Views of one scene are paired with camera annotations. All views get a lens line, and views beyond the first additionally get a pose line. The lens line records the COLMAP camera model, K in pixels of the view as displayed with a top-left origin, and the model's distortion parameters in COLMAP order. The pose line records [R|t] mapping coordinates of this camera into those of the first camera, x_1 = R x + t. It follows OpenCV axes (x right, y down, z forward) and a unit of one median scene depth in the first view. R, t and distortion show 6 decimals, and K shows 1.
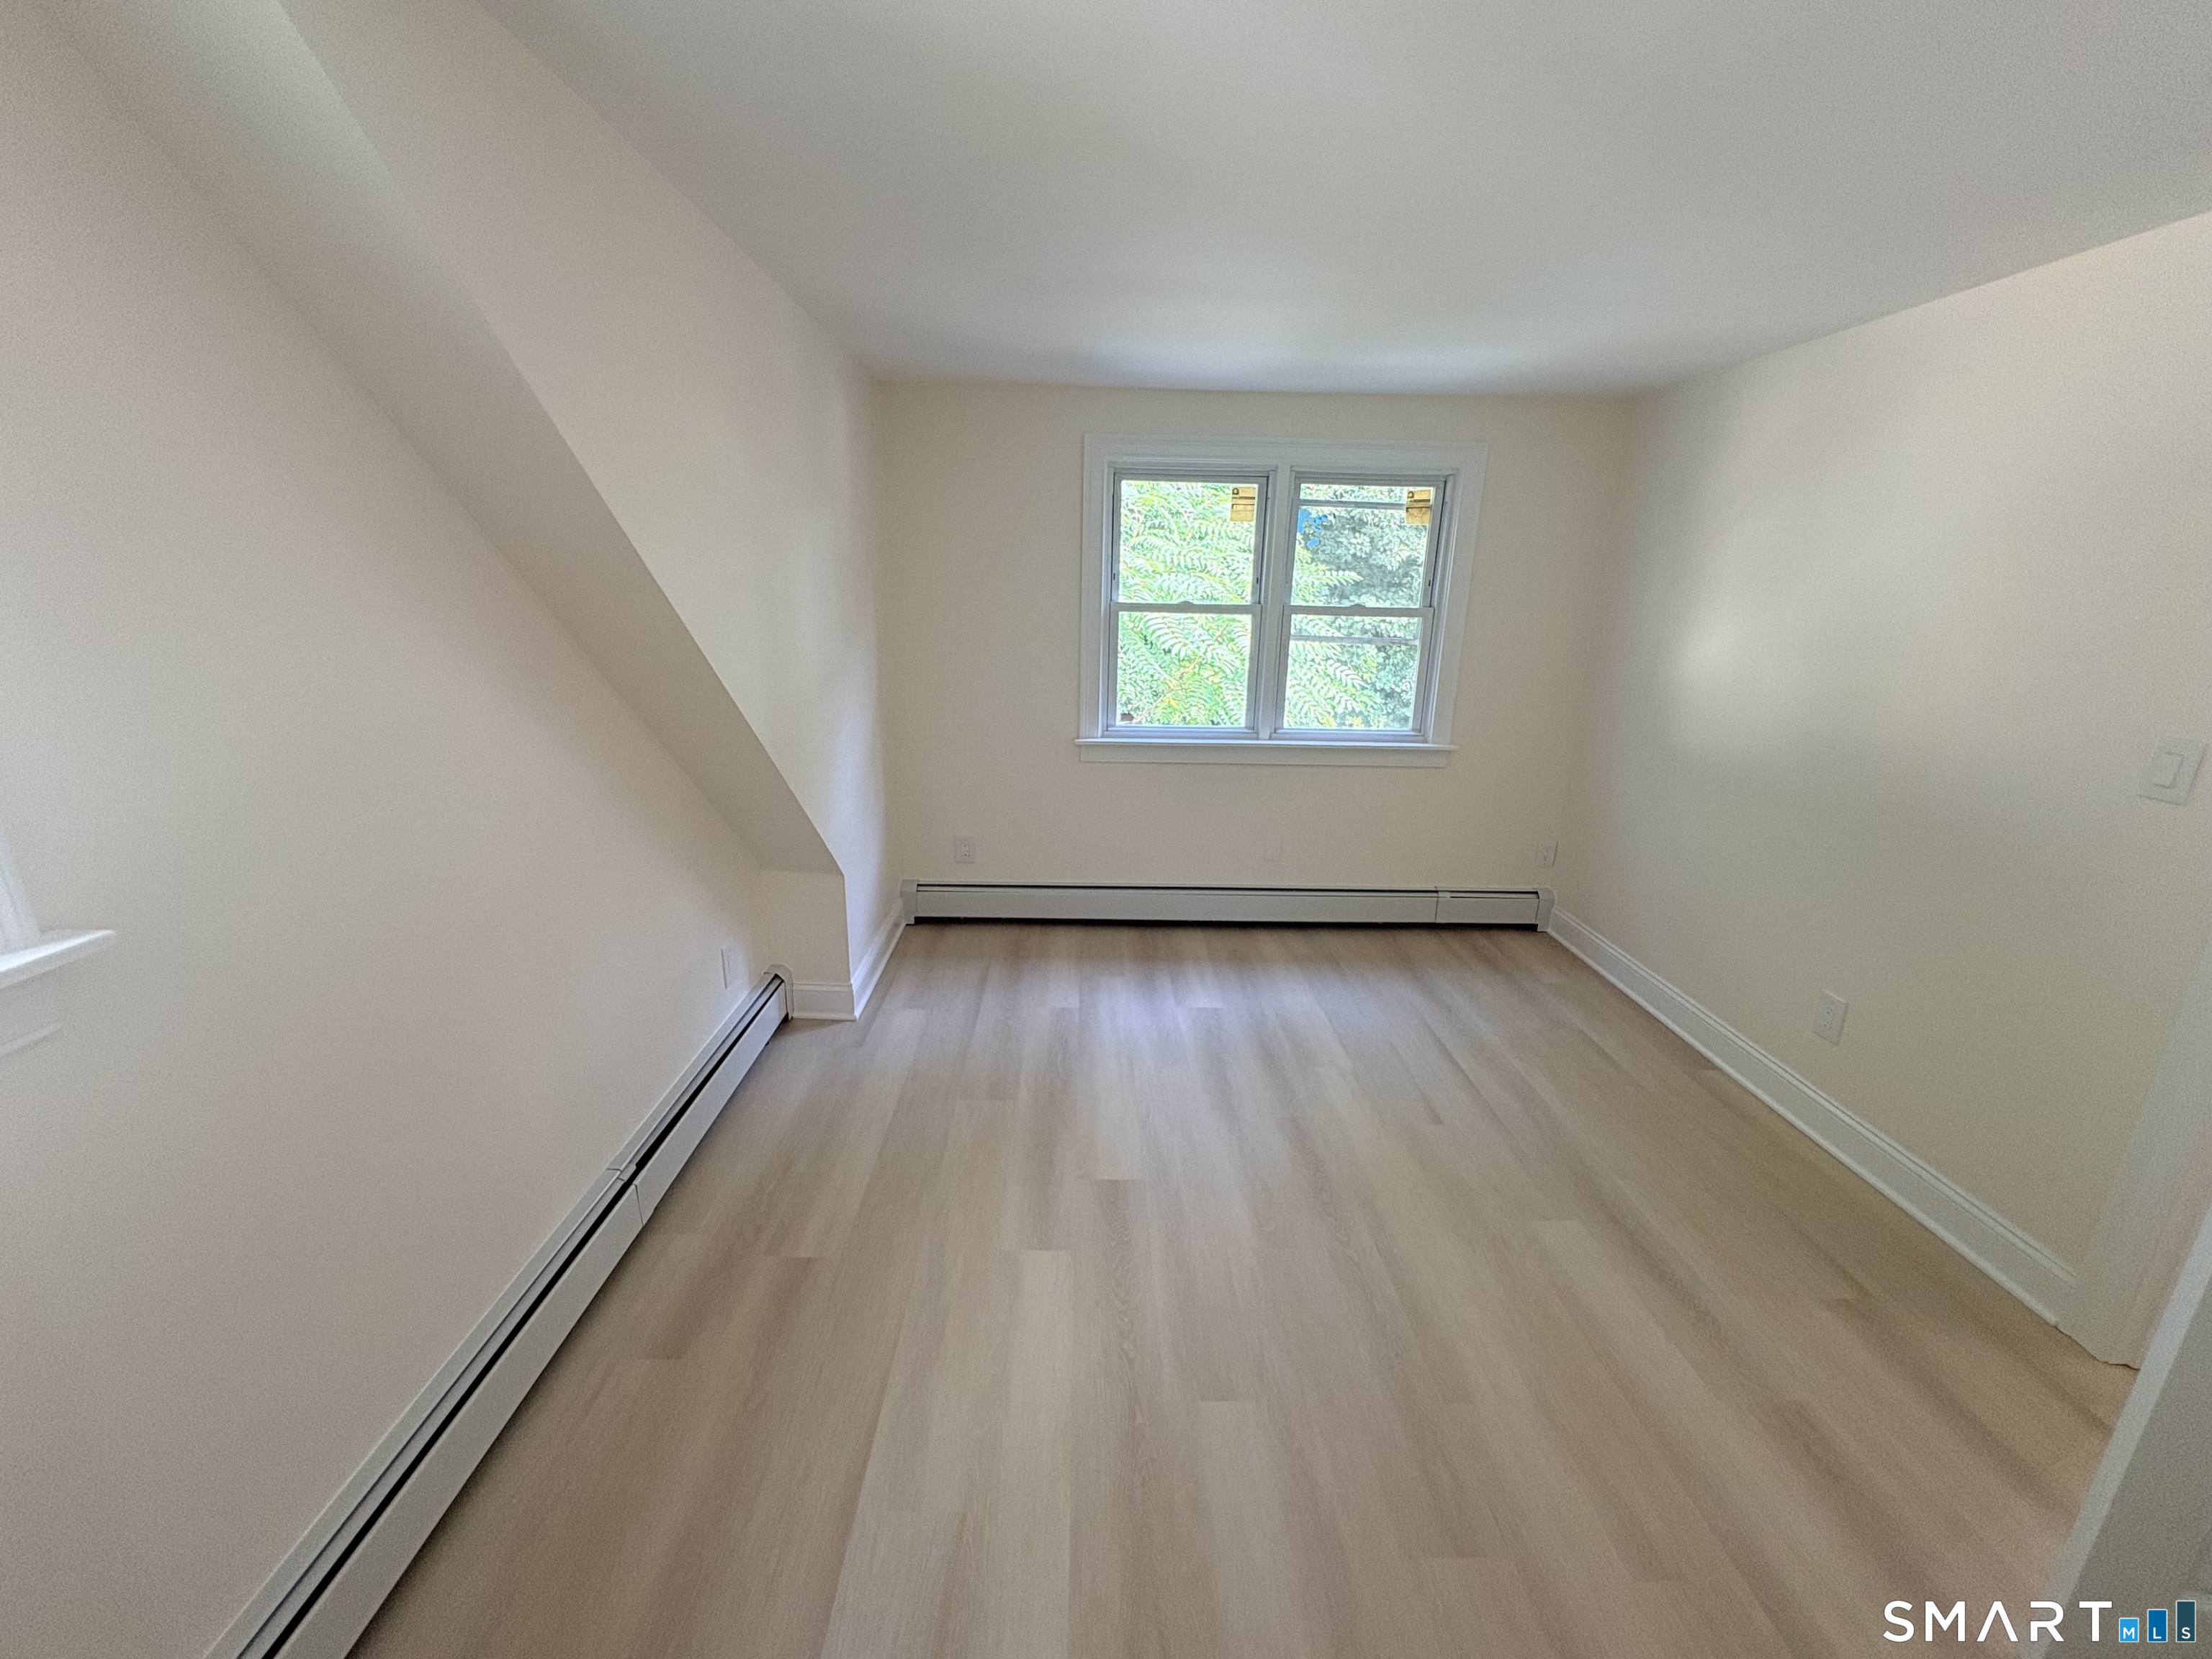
lens RADIAL K [[879.0, 0, 1106.0], [0, 879.0, 829.5], [0, 0, 1]] dist [0.007922, -0.000089]
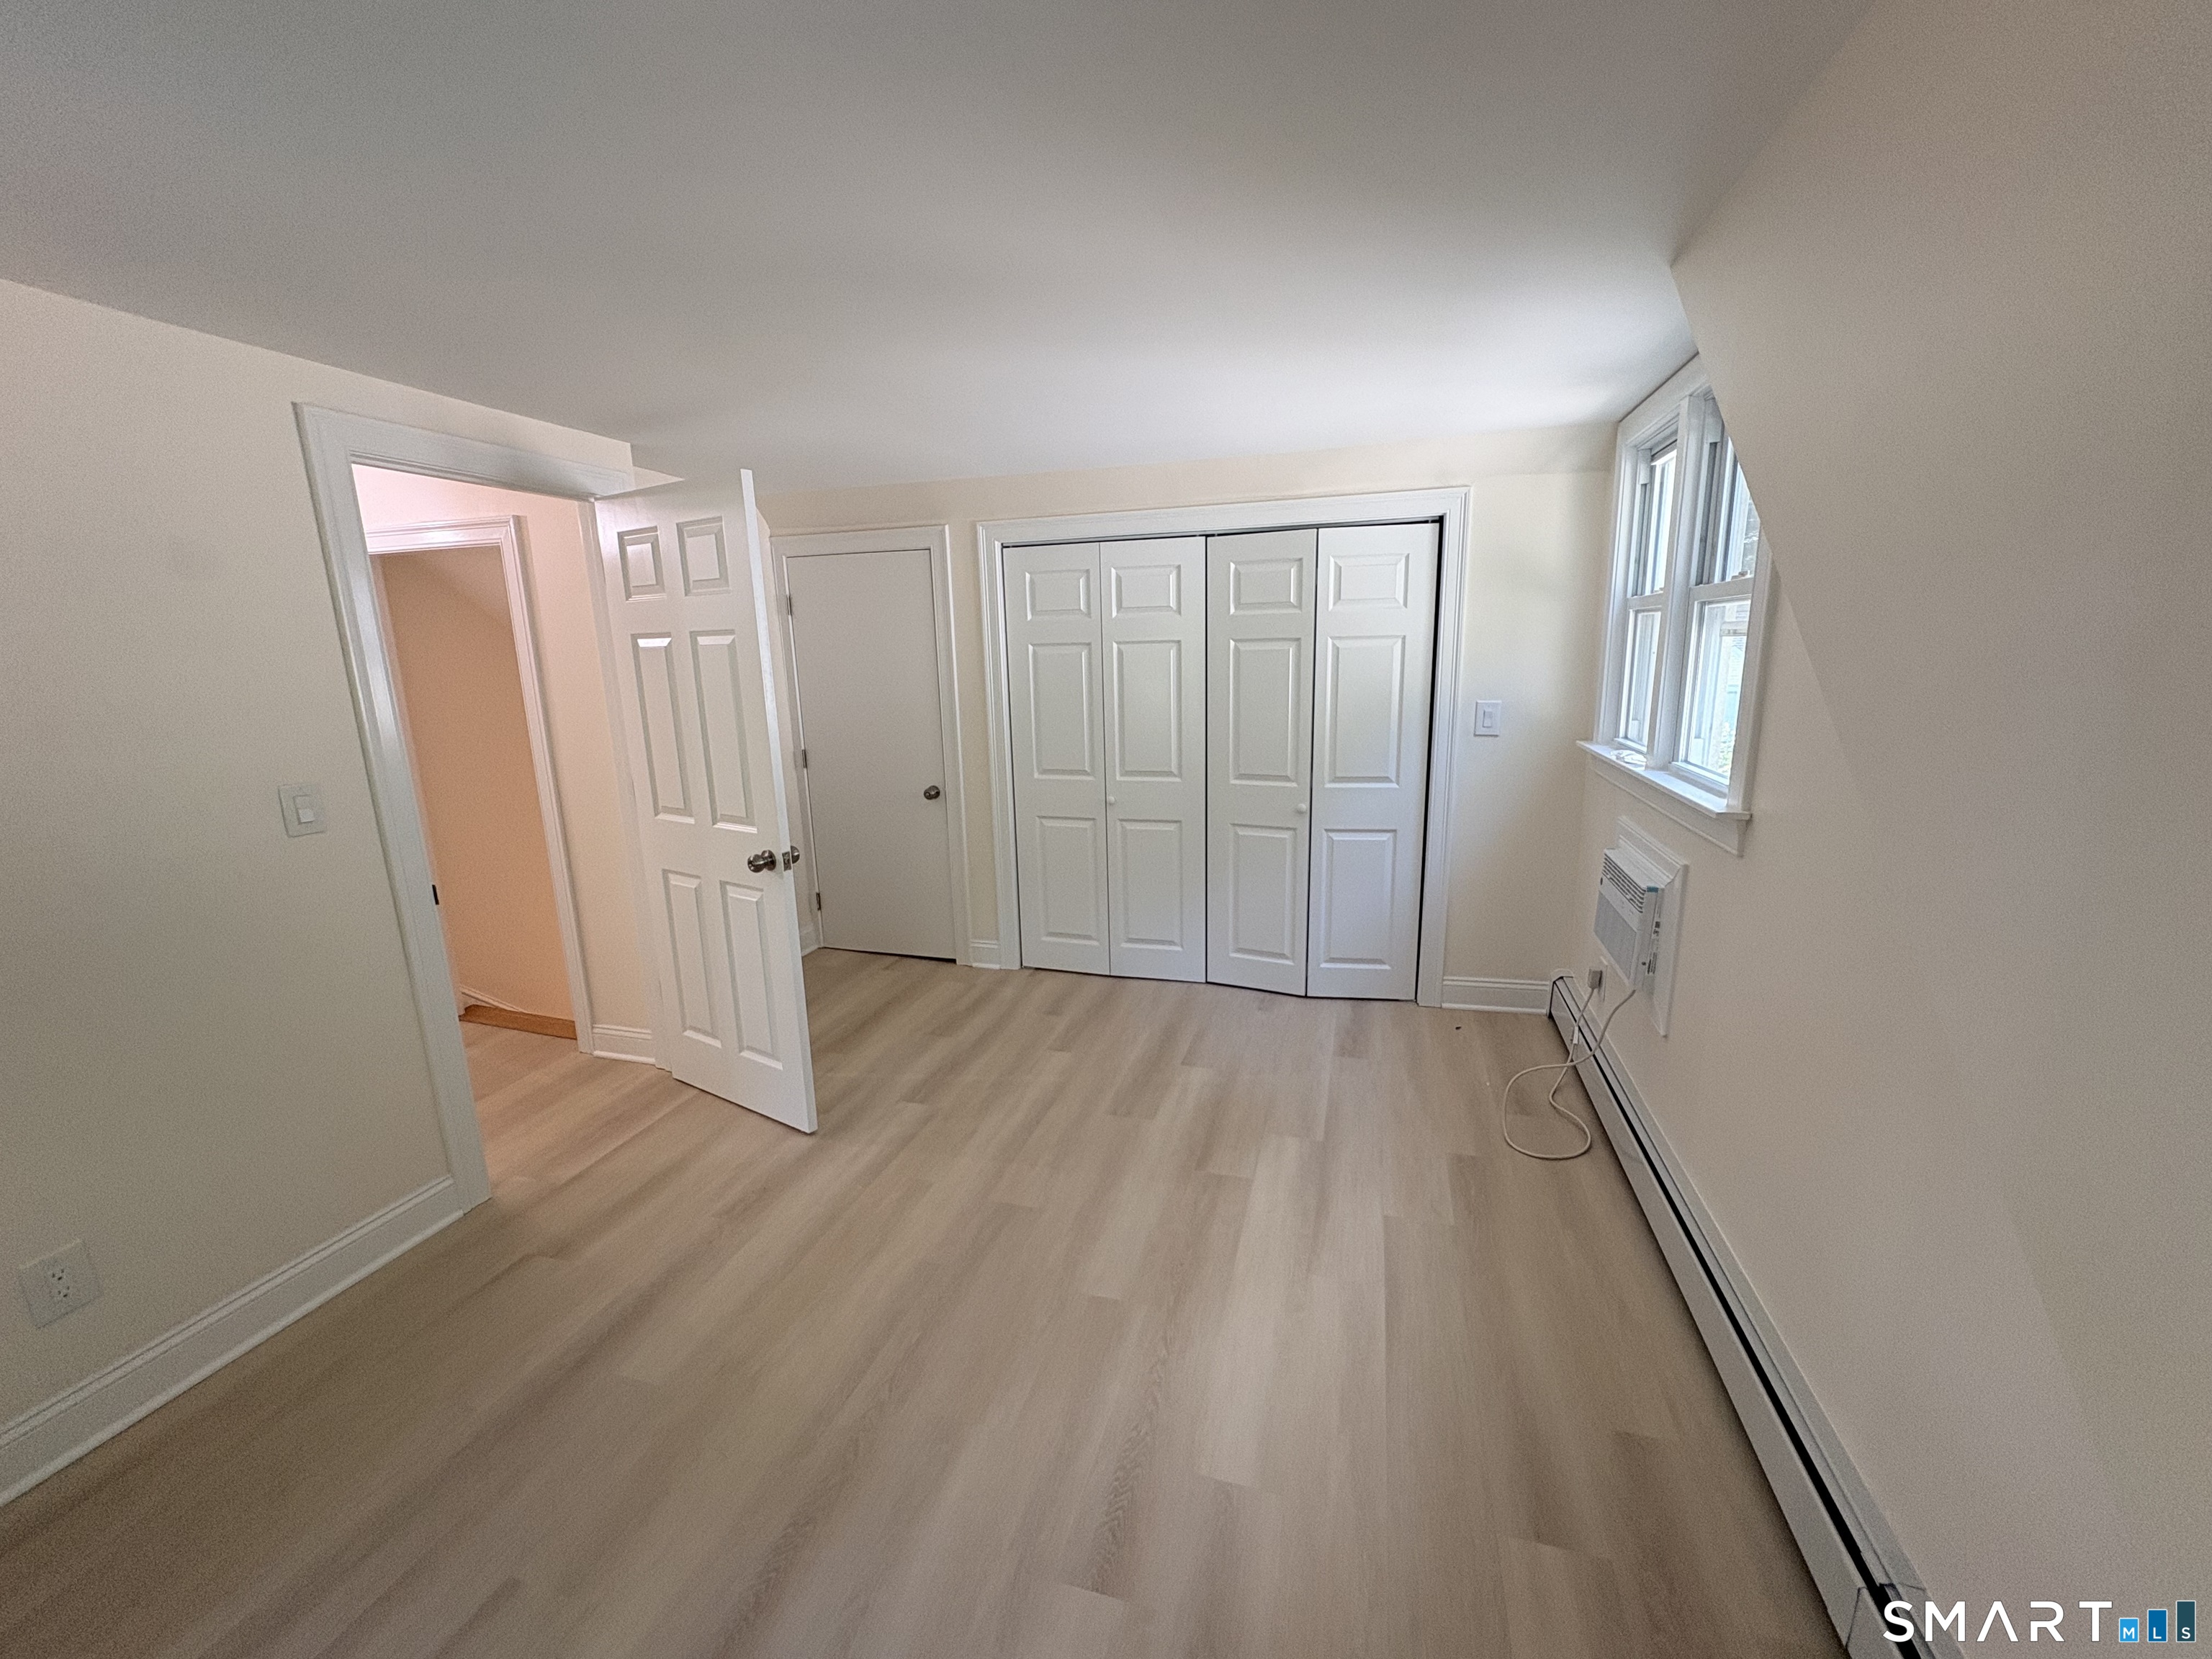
lens RADIAL K [[879.0, 0, 1106.0], [0, 879.0, 829.5], [0, 0, 1]] dist [0.007922, -0.000089]
pose [[-0.950926, -0.058716, 0.303797, -0.209993], [0.090968, 0.885387, 0.455867, -0.498803], [-0.295745, 0.461132, -0.836596, 1.721757]]
